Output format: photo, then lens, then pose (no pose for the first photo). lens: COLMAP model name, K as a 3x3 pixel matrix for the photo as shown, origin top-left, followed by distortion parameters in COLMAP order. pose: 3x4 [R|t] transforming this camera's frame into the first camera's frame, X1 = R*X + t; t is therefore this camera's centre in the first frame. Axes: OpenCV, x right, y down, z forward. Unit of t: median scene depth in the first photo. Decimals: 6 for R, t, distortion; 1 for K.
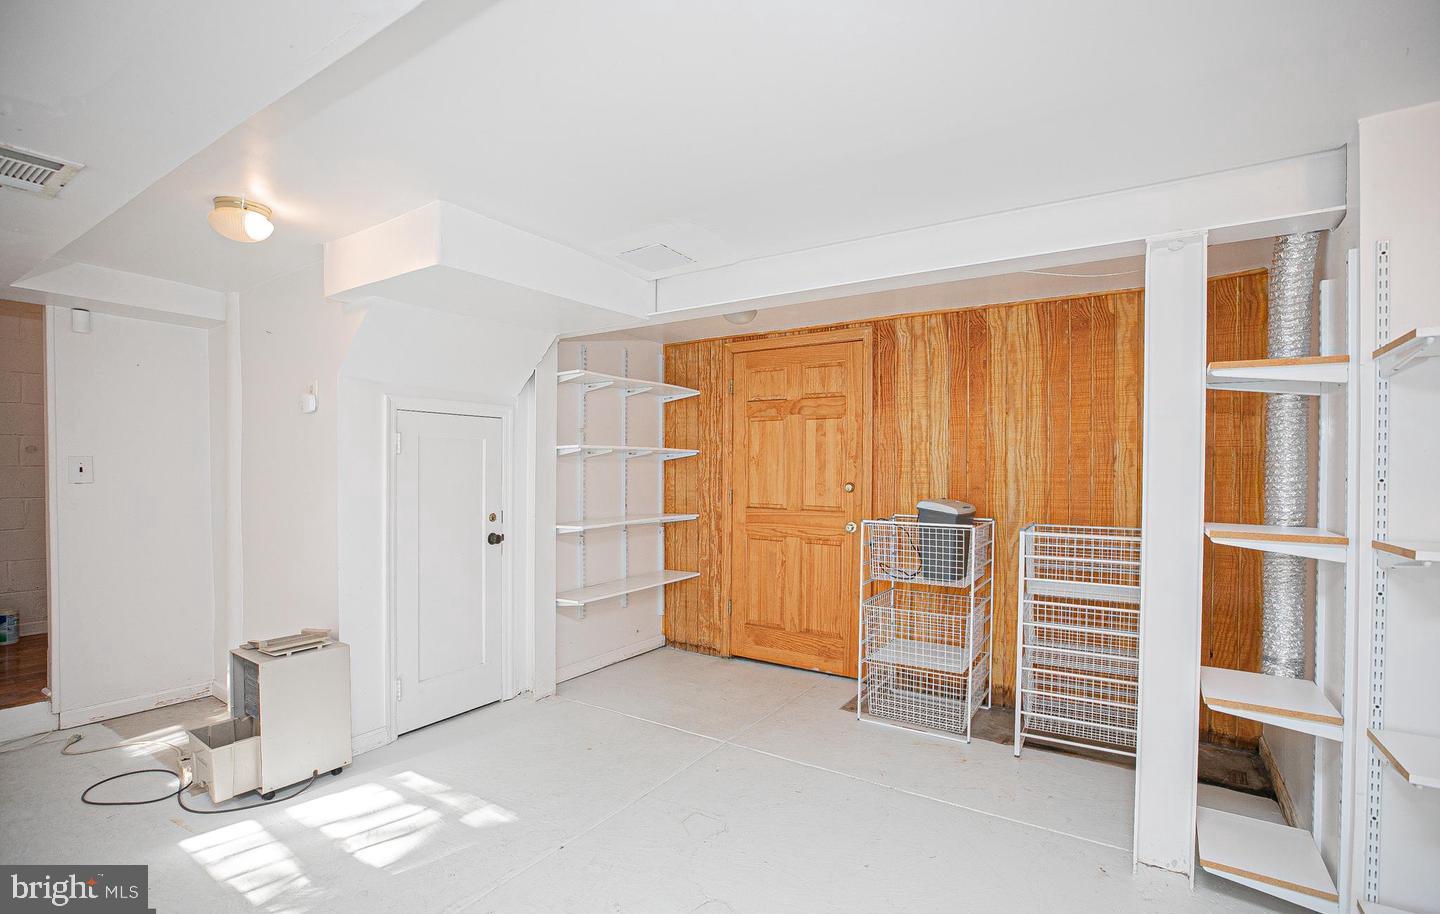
lens RADIAL K [[656.5, 0, 720.6], [0, 656.5, 471.5], [0, 0, 1]] dist [-0.043699, 0.017666]
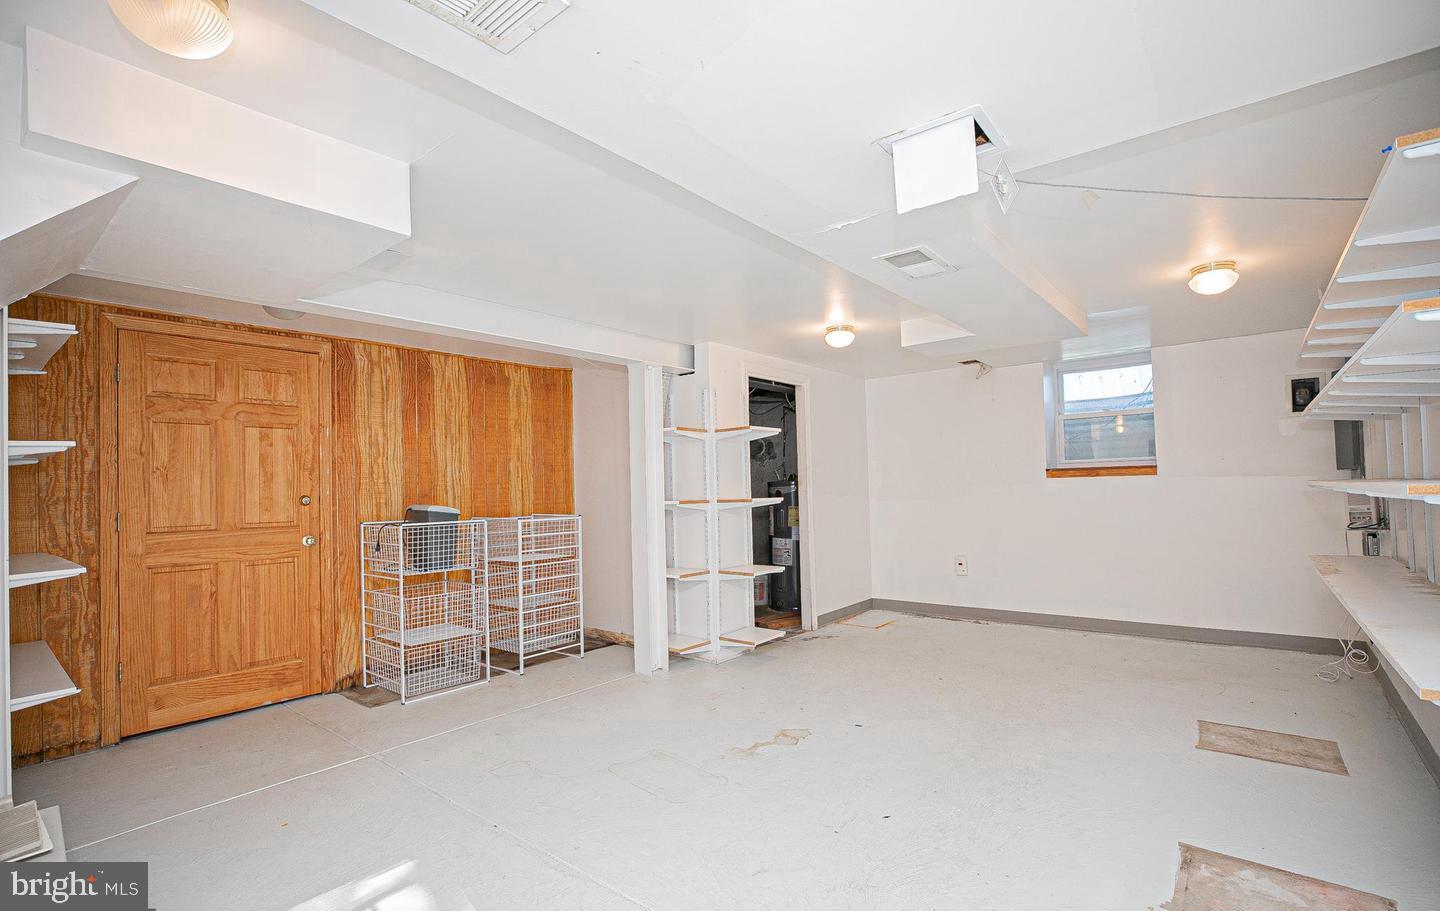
lens RADIAL K [[656.5, 0, 720.6], [0, 656.5, 470.0], [0, 0, 1]] dist [-0.043699, 0.017666]
pose [[0.117147, 0.016699, 0.992974, -0.697975], [0.027571, 0.999419, -0.020060, 0.015570], [-0.992732, 0.029727, 0.116618, 0.271801]]
